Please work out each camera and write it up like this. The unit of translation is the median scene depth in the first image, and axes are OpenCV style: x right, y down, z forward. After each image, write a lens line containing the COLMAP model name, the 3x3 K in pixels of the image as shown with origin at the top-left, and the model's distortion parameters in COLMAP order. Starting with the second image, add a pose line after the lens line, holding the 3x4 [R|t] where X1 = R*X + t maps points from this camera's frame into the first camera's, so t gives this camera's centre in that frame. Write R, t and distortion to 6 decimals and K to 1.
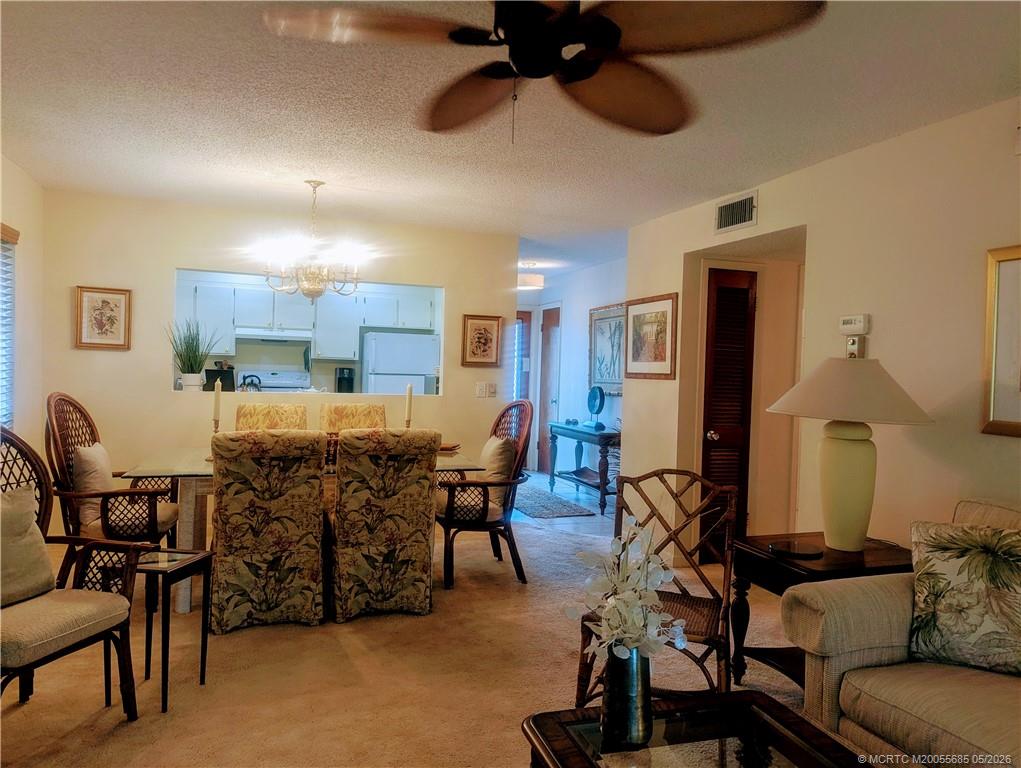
lens RADIAL K [[720.3, 0, 516.3], [0, 720.3, 381.2], [0, 0, 1]] dist [0.048946, -0.056624]
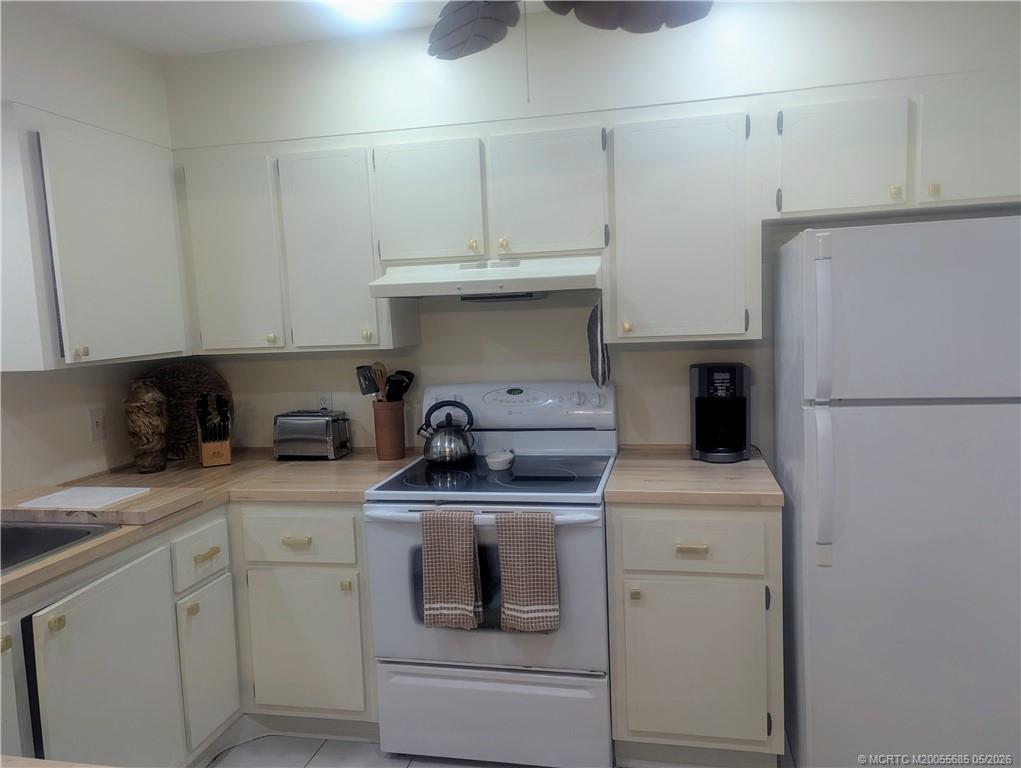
lens RADIAL K [[720.3, 0, 516.3], [0, 720.3, 381.2], [0, 0, 1]] dist [0.048946, -0.056624]
pose [[0.846646, -0.013771, -0.531978, -0.151638], [0.054425, 0.996664, 0.060817, -0.036346], [0.529366, -0.080444, 0.844571, 0.719304]]
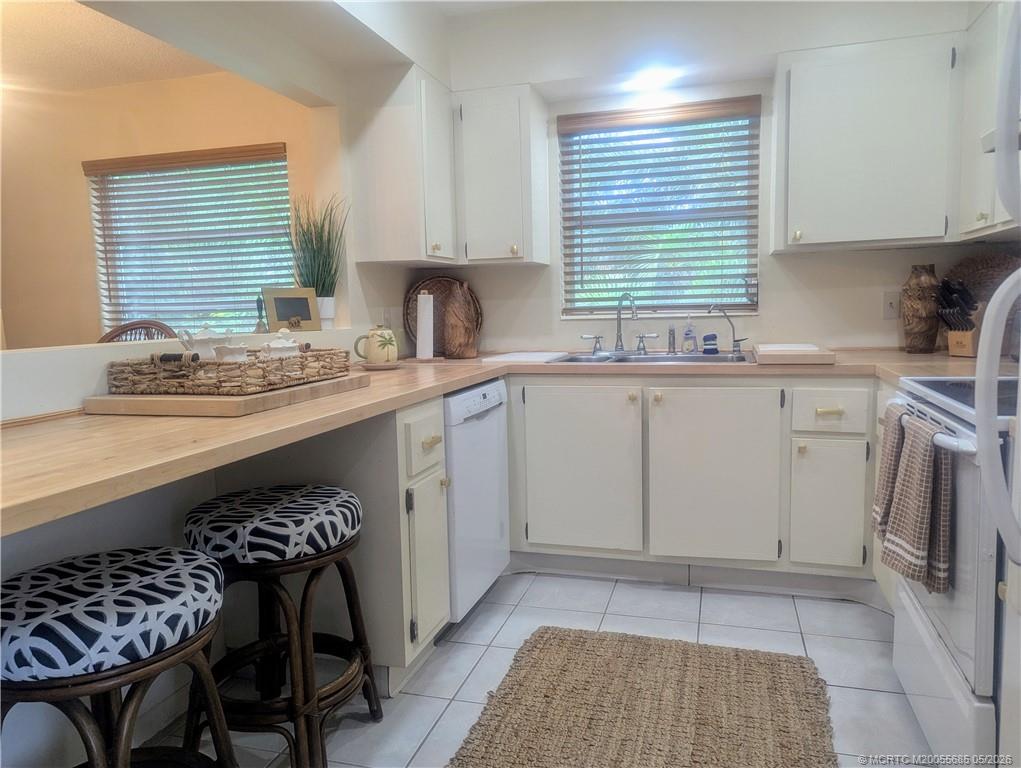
lens RADIAL K [[720.3, 0, 516.3], [0, 720.3, 381.2], [0, 0, 1]] dist [0.048946, -0.056624]
pose [[-0.583782, 0.066637, -0.809171, -0.059982], [-0.011353, 0.995859, 0.090202, 0.002627], [0.811831, 0.061844, -0.580608, 0.974893]]
